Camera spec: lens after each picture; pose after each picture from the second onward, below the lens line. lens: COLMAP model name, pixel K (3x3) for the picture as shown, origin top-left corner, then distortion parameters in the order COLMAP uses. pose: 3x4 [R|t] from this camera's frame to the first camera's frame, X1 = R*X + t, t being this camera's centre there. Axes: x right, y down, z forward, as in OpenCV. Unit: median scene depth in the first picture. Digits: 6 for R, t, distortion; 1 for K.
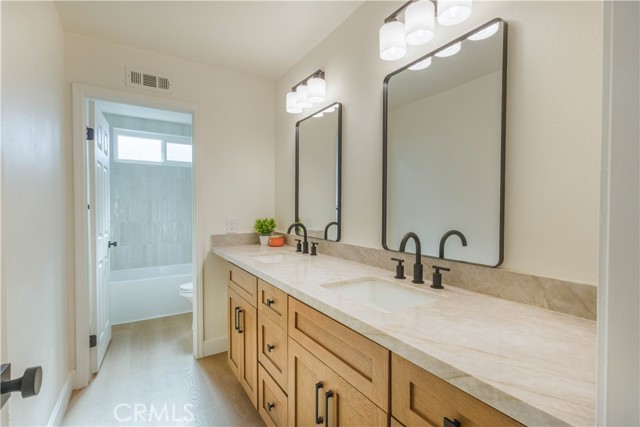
lens RADIAL K [[294.3, 0, 322.1], [0, 294.3, 216.2], [0, 0, 1]] dist [0.000123, 0.001568]
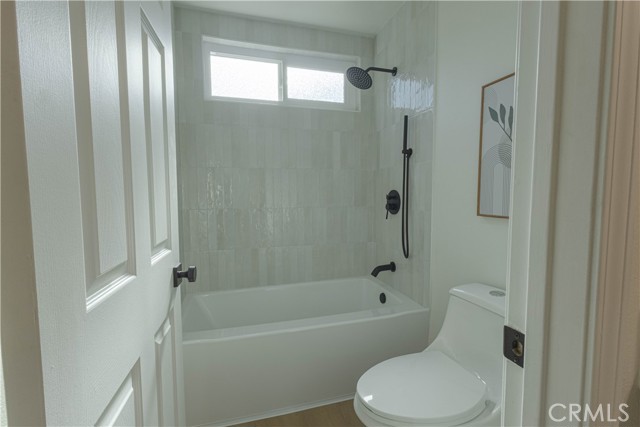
lens RADIAL K [[294.3, 0, 321.0], [0, 294.3, 213.6], [0, 0, 1]] dist [0.000123, 0.001568]
pose [[0.956949, 0.011627, -0.290024, -0.316703], [0.002201, 0.998878, 0.047306, 0.003602], [0.290248, -0.045908, 0.955850, 0.497166]]
